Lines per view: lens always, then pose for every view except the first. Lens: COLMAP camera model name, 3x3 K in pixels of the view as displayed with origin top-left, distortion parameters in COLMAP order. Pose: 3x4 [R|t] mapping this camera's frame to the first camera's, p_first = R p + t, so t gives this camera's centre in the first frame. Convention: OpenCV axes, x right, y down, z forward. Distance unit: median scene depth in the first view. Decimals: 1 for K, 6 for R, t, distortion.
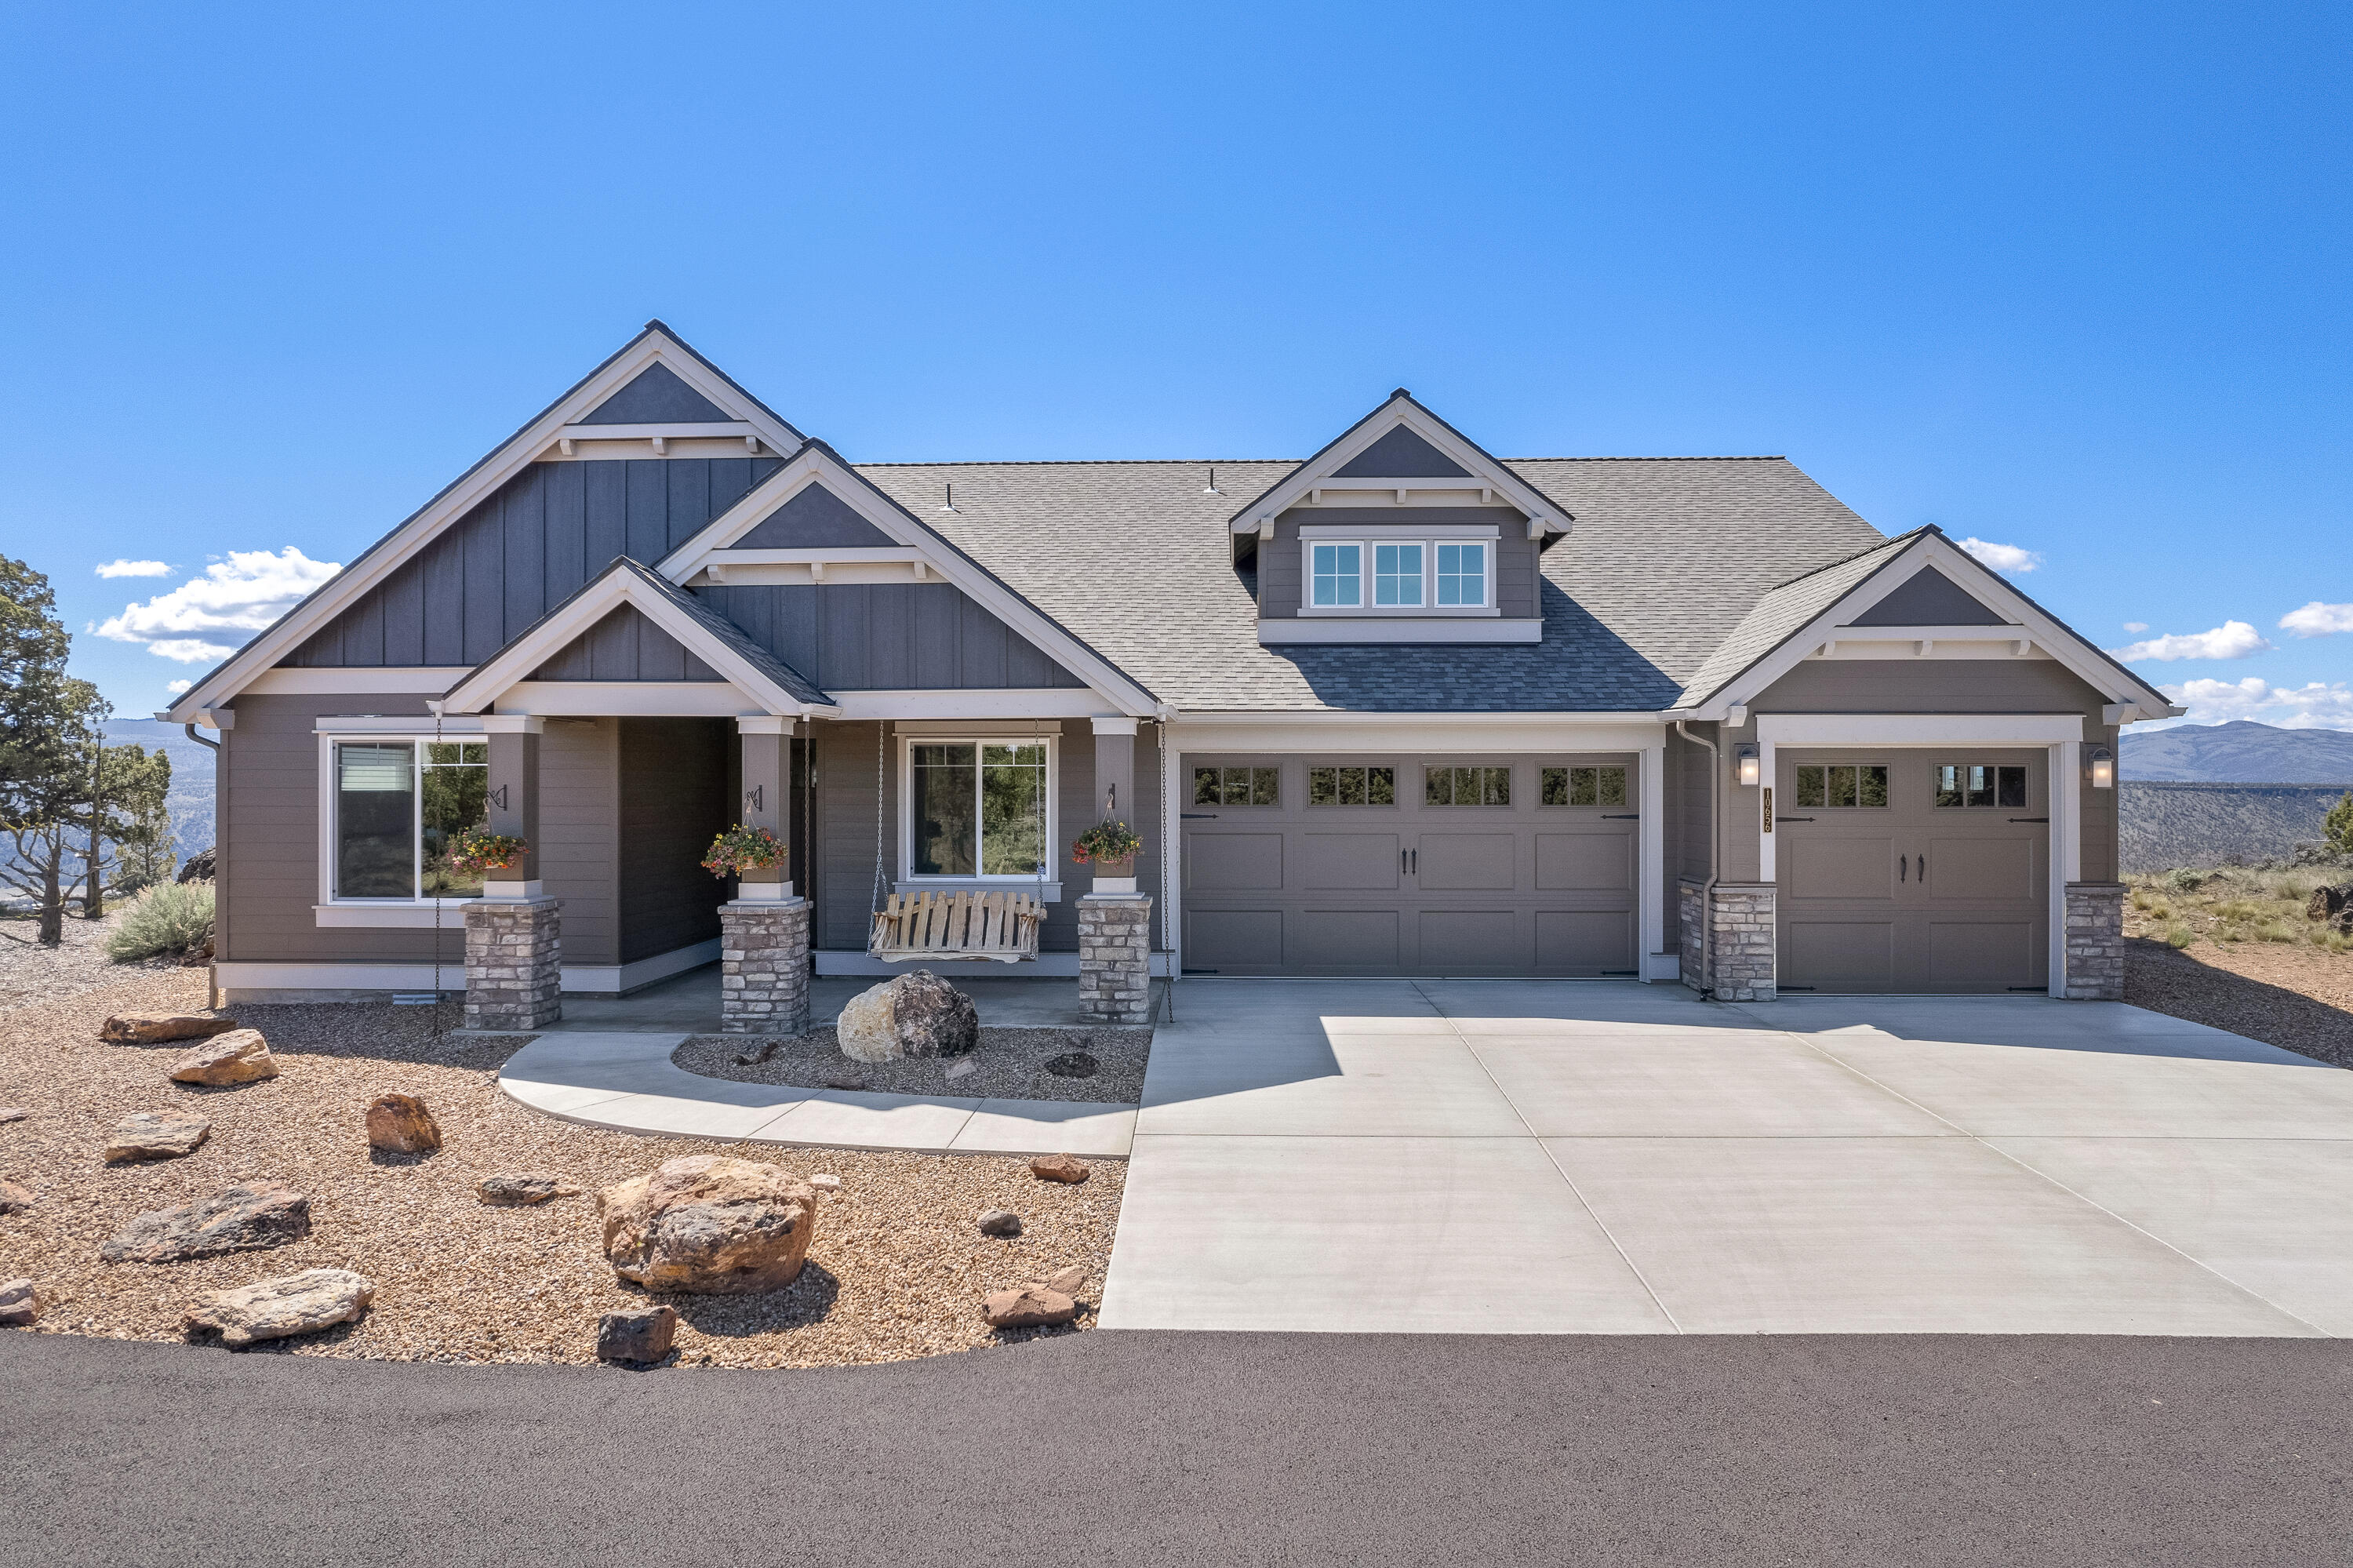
lens RADIAL K [[1495.1, 0, 1165.0], [0, 1495.1, 794.3], [0, 0, 1]] dist [-0.046600, 0.012253]
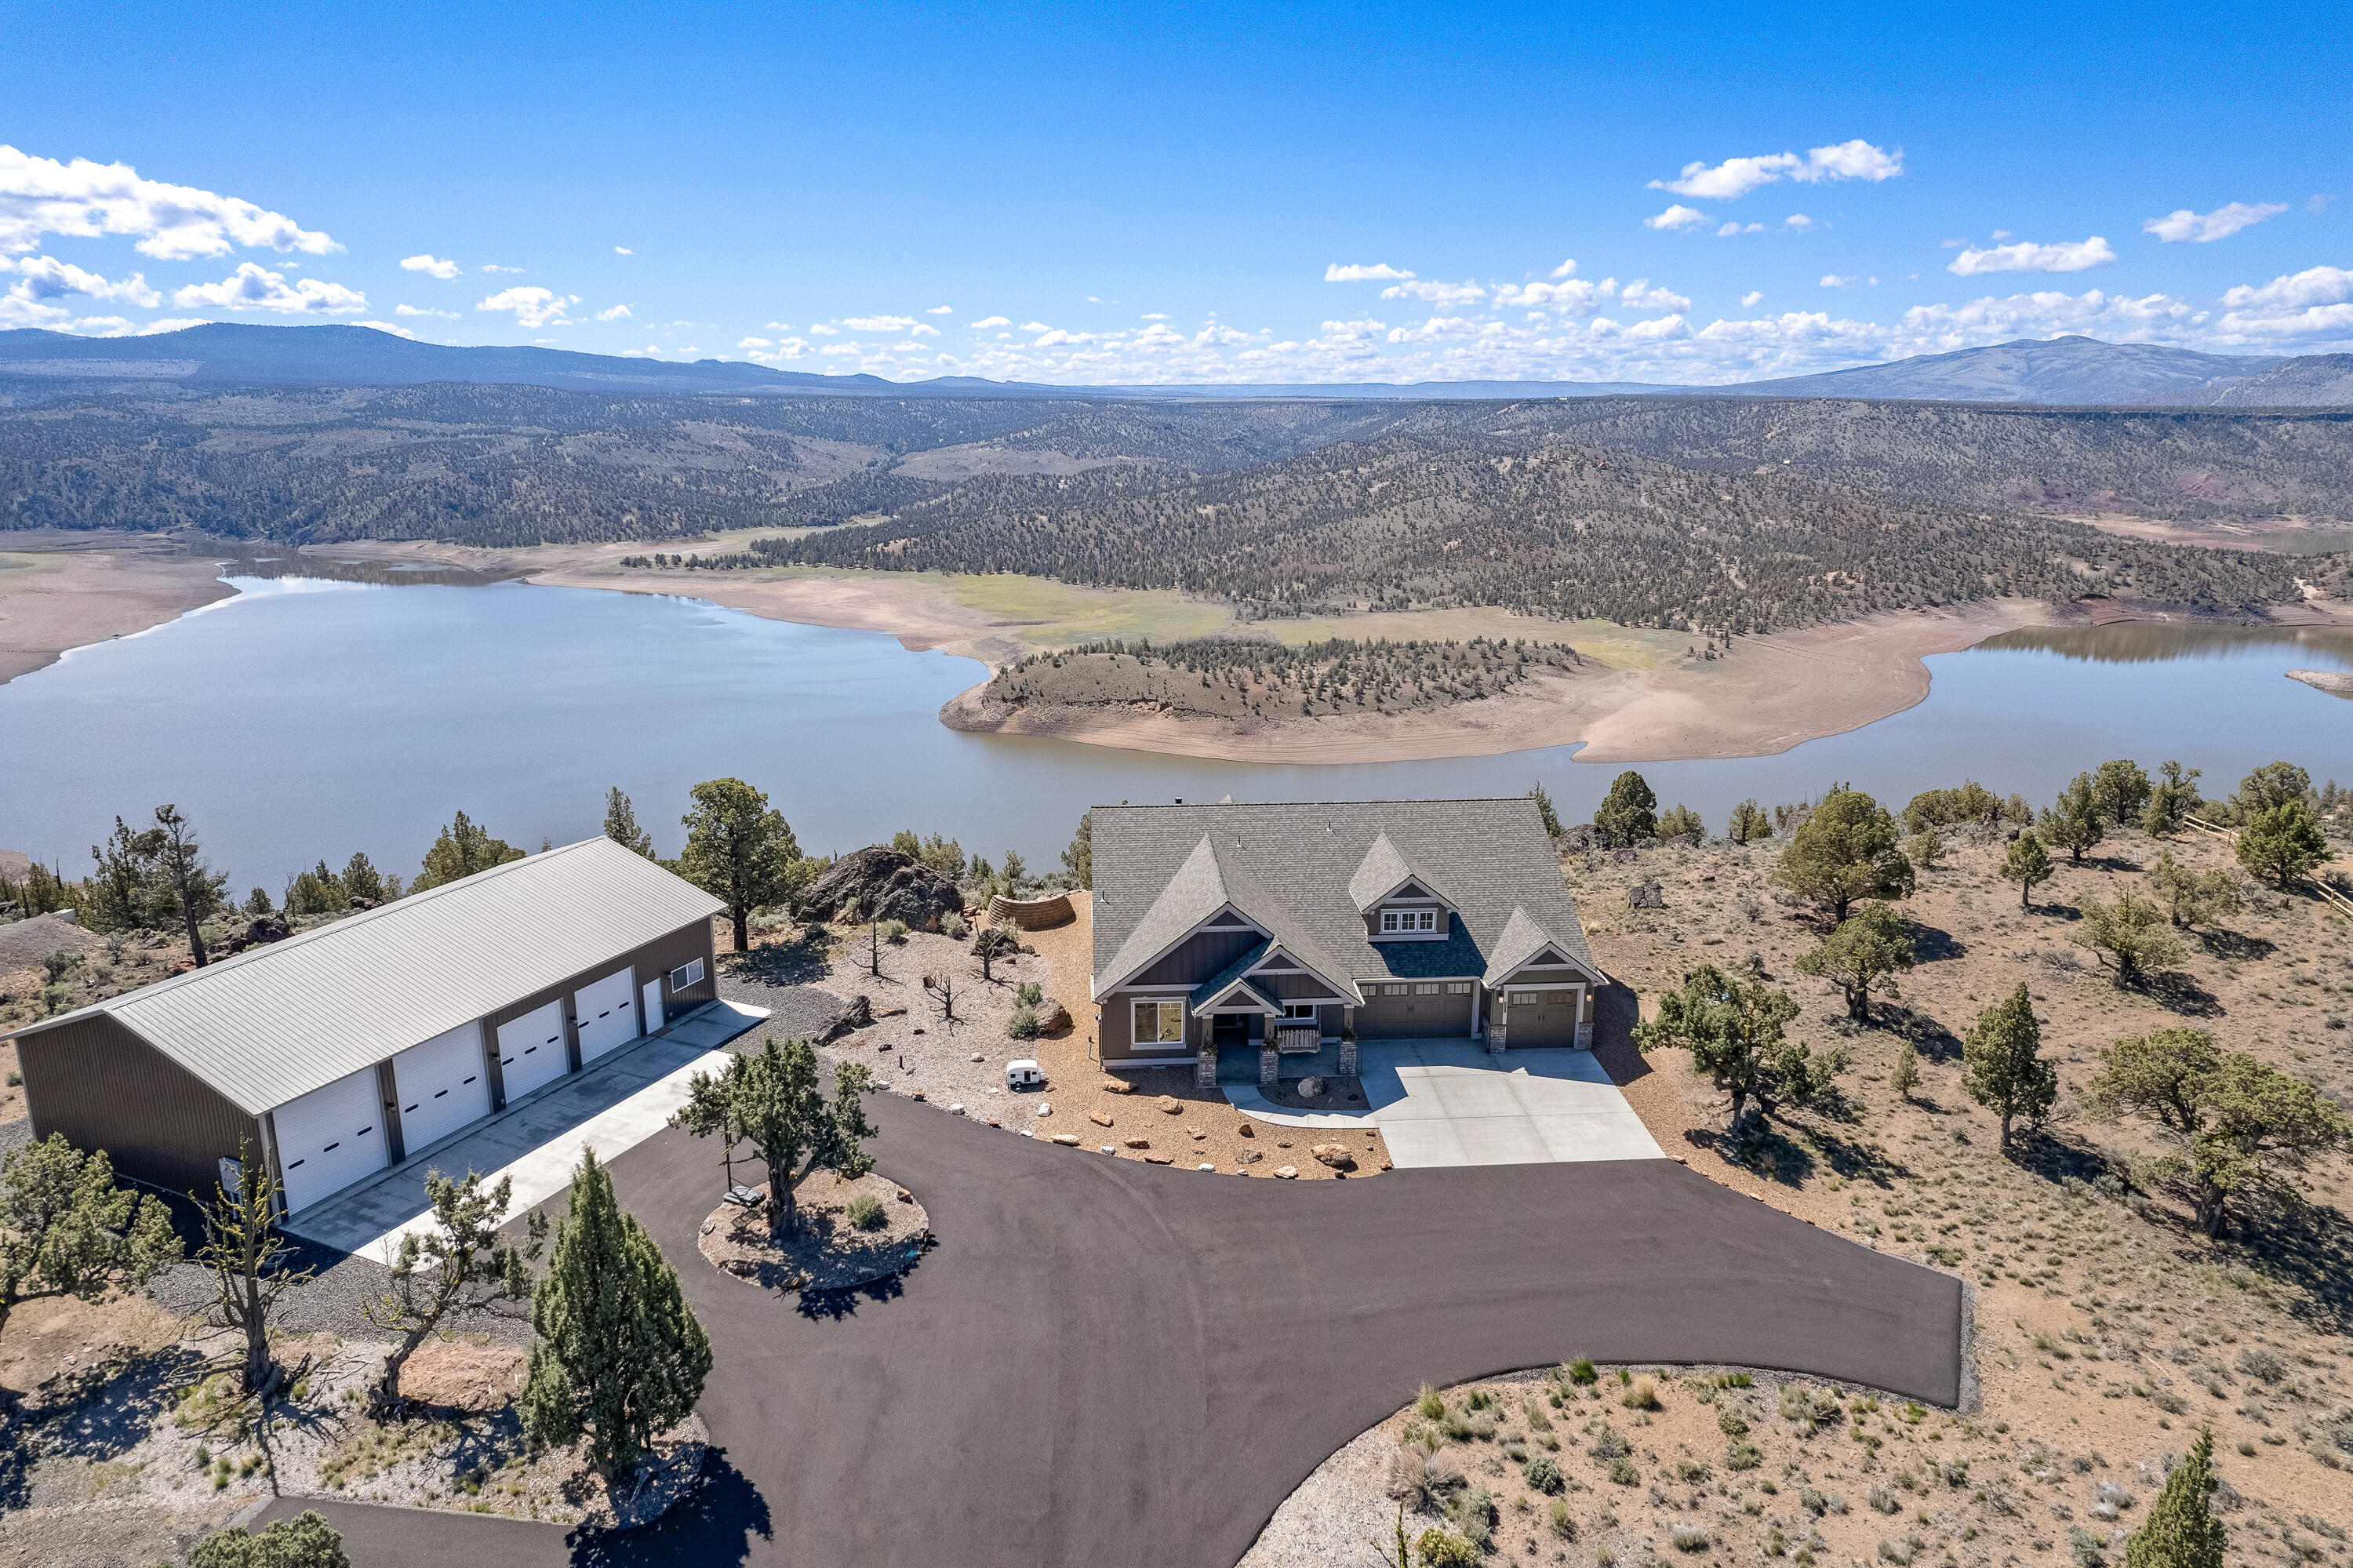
lens RADIAL K [[1495.1, 0, 1180.6], [0, 1495.1, 770.3], [0, 0, 1]] dist [-0.046600, 0.012253]
pose [[0.994123, -0.028758, 0.104365, -0.830264], [0.003872, 0.972898, 0.231202, -1.490560], [-0.108186, -0.229439, 0.967292, -2.544966]]
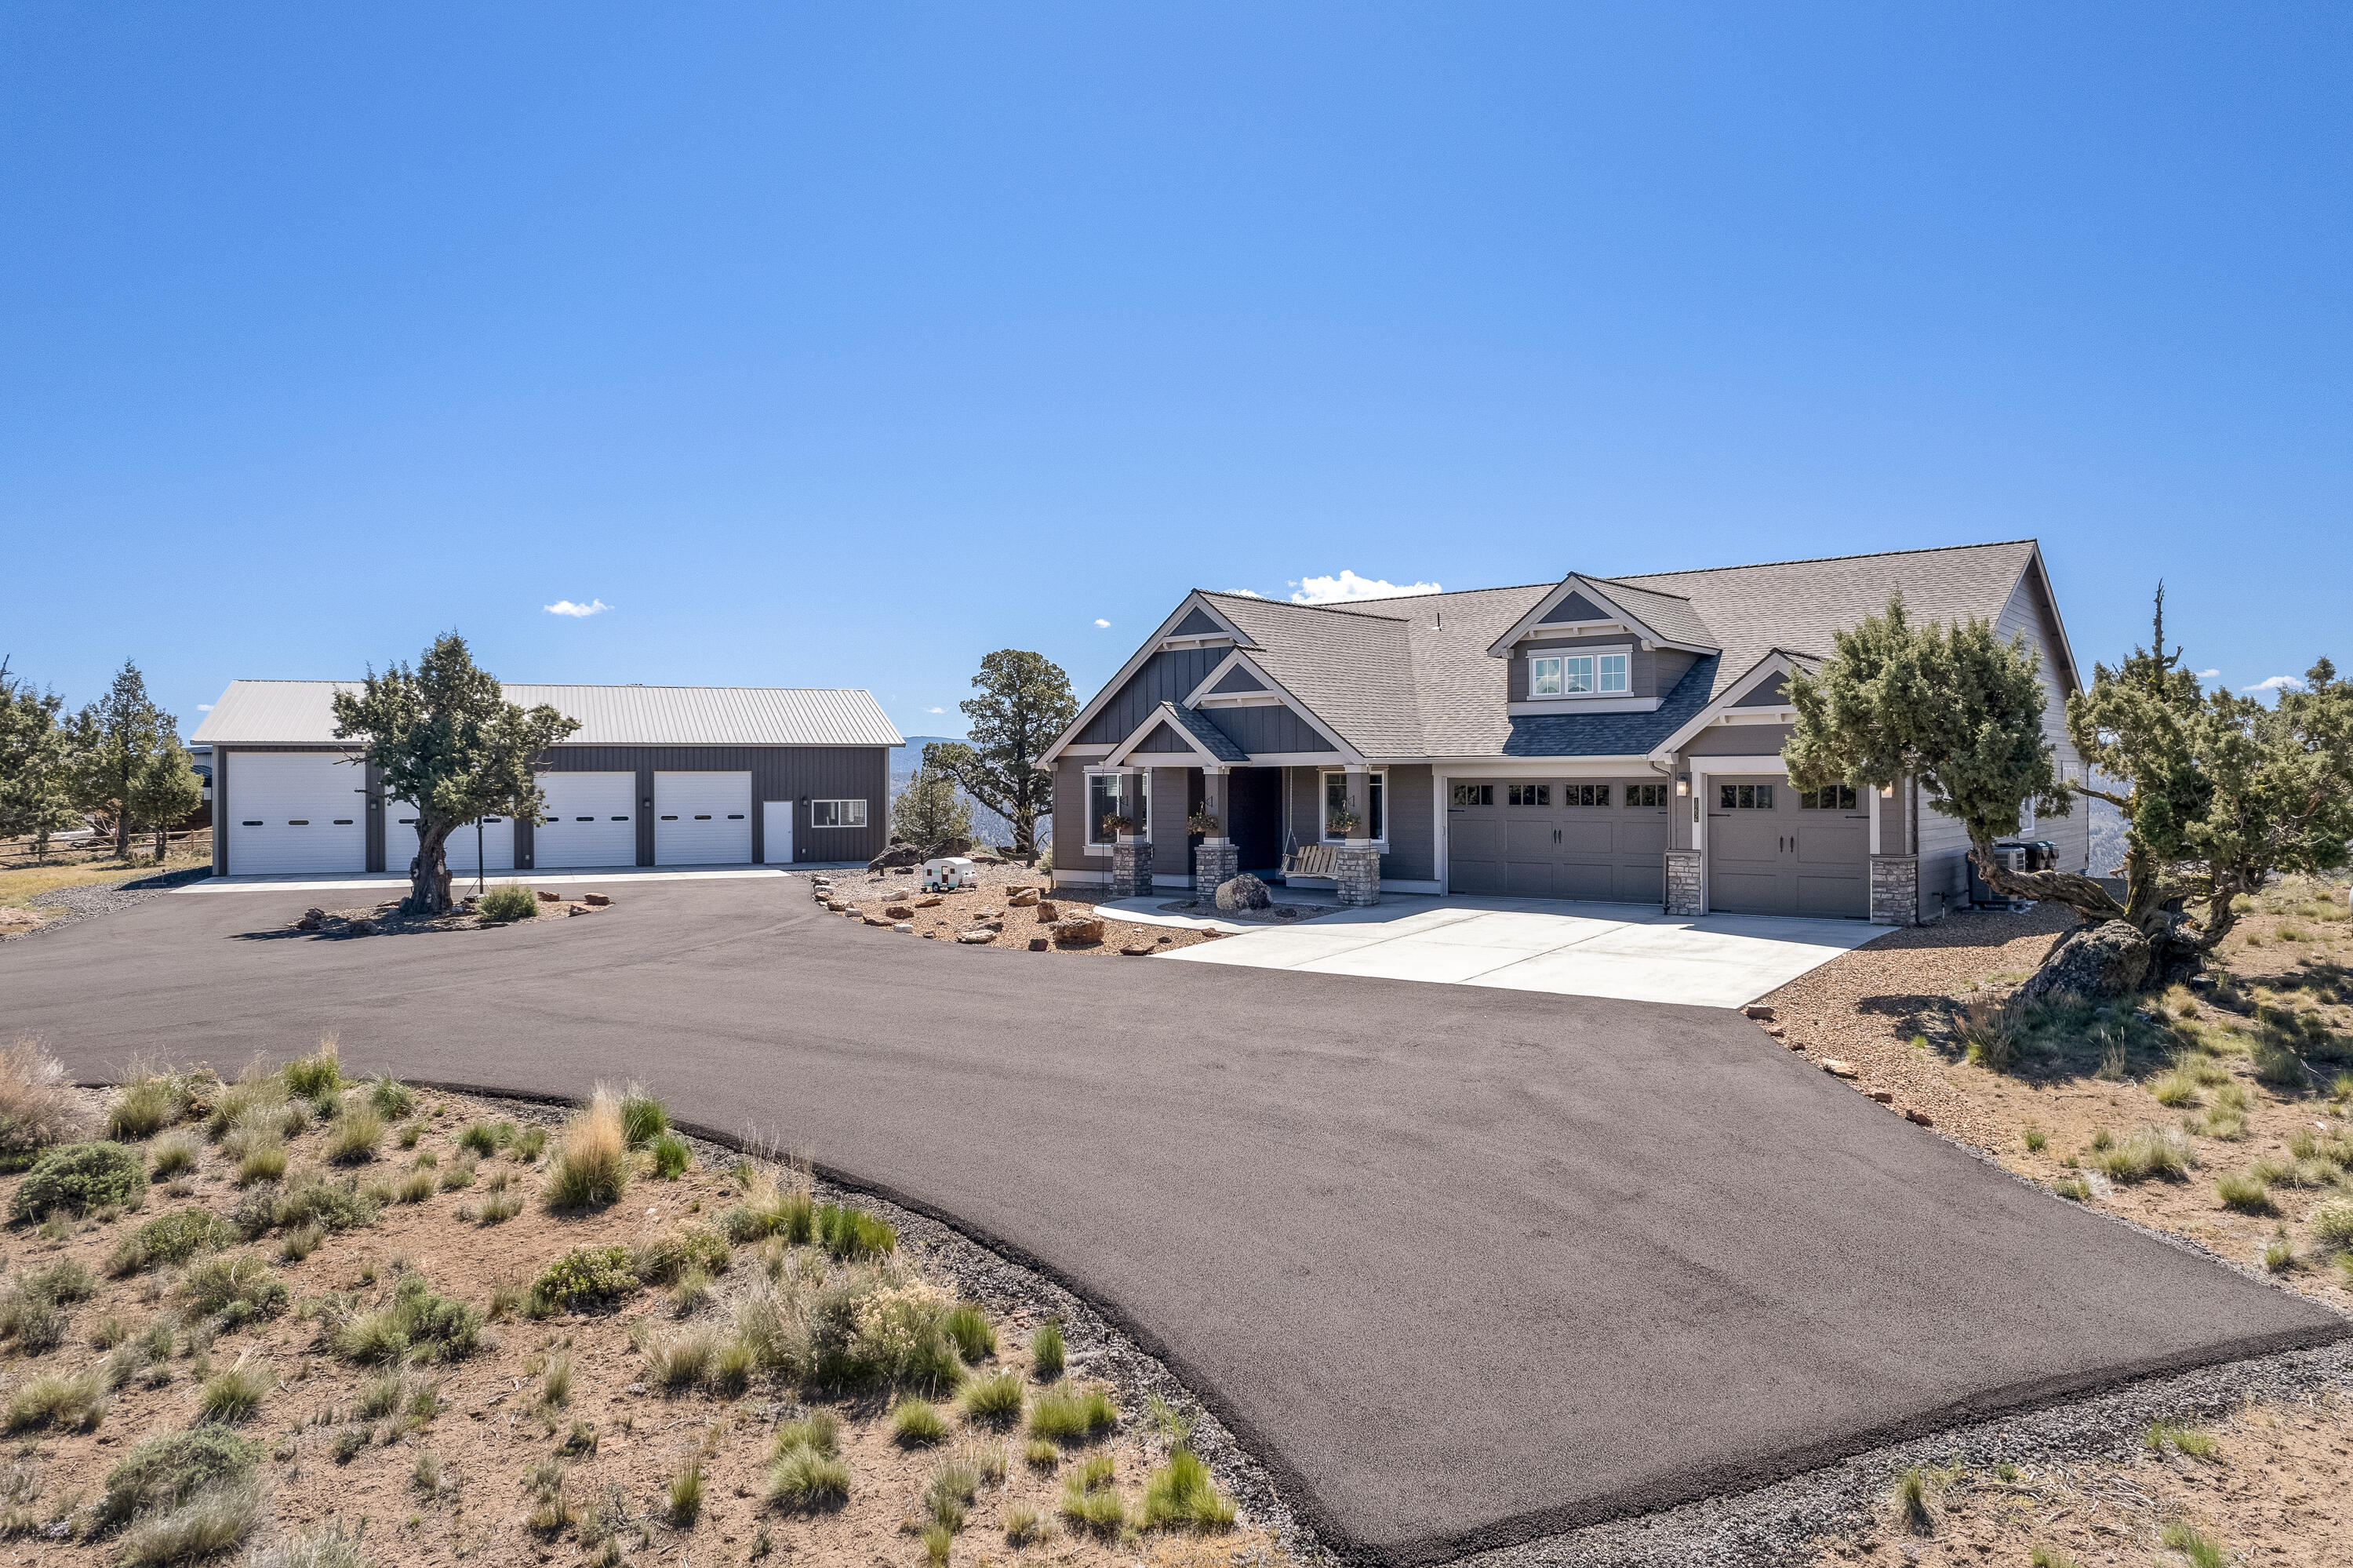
lens RADIAL K [[1495.1, 0, 1176.2], [0, 1495.1, 784.6], [0, 0, 1]] dist [-0.046600, 0.012253]
pose [[0.801079, -0.002253, -0.598555, 0.965069], [0.002384, 0.999997, -0.000574, -0.020220], [0.598554, -0.000967, 0.801082, -0.811668]]
